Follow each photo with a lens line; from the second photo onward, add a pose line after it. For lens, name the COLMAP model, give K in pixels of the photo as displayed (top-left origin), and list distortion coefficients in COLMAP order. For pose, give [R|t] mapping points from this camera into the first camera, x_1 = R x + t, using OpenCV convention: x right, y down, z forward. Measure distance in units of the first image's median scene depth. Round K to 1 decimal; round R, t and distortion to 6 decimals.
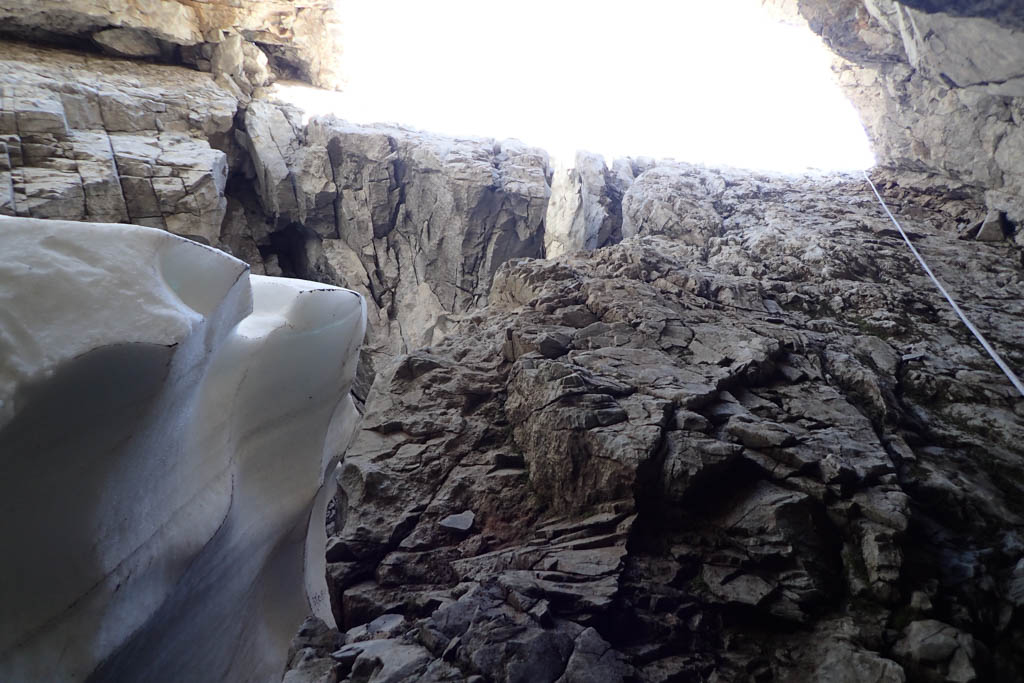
lens RADIAL K [[762.6, 0, 511.1], [0, 762.6, 335.5], [0, 0, 1]] dist [0.003373, -0.002835]
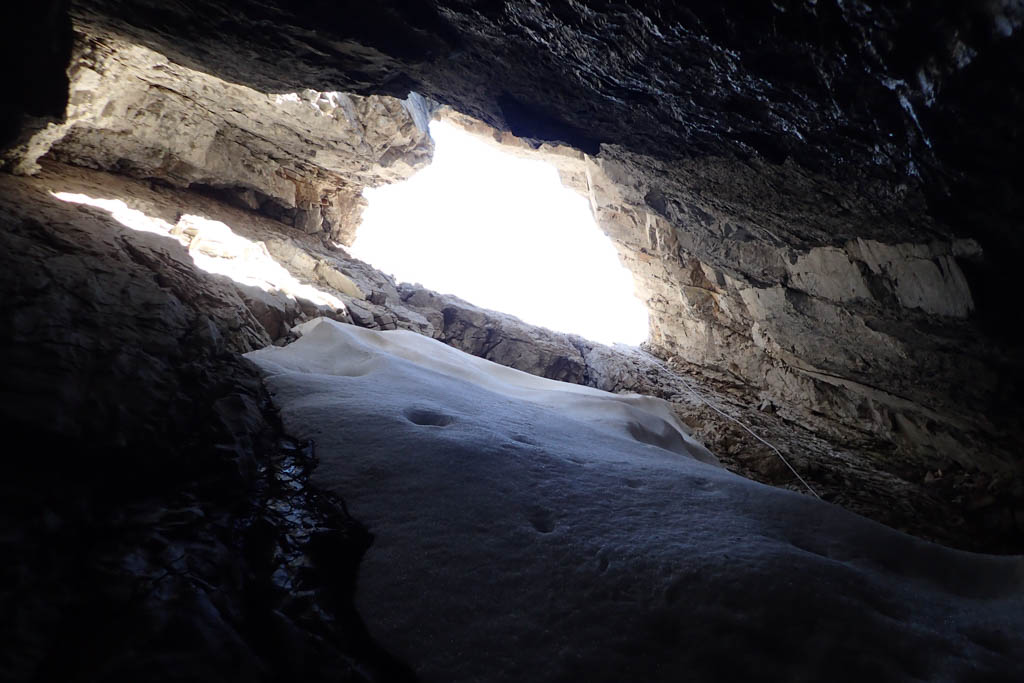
lens RADIAL K [[762.6, 0, 506.9], [0, 762.6, 339.6], [0, 0, 1]] dist [0.003373, -0.002835]
pose [[0.882365, 0.136384, 0.450369, -0.961404], [-0.081002, 0.986814, -0.140134, 0.045329], [-0.463542, 0.087169, 0.881777, -0.622963]]
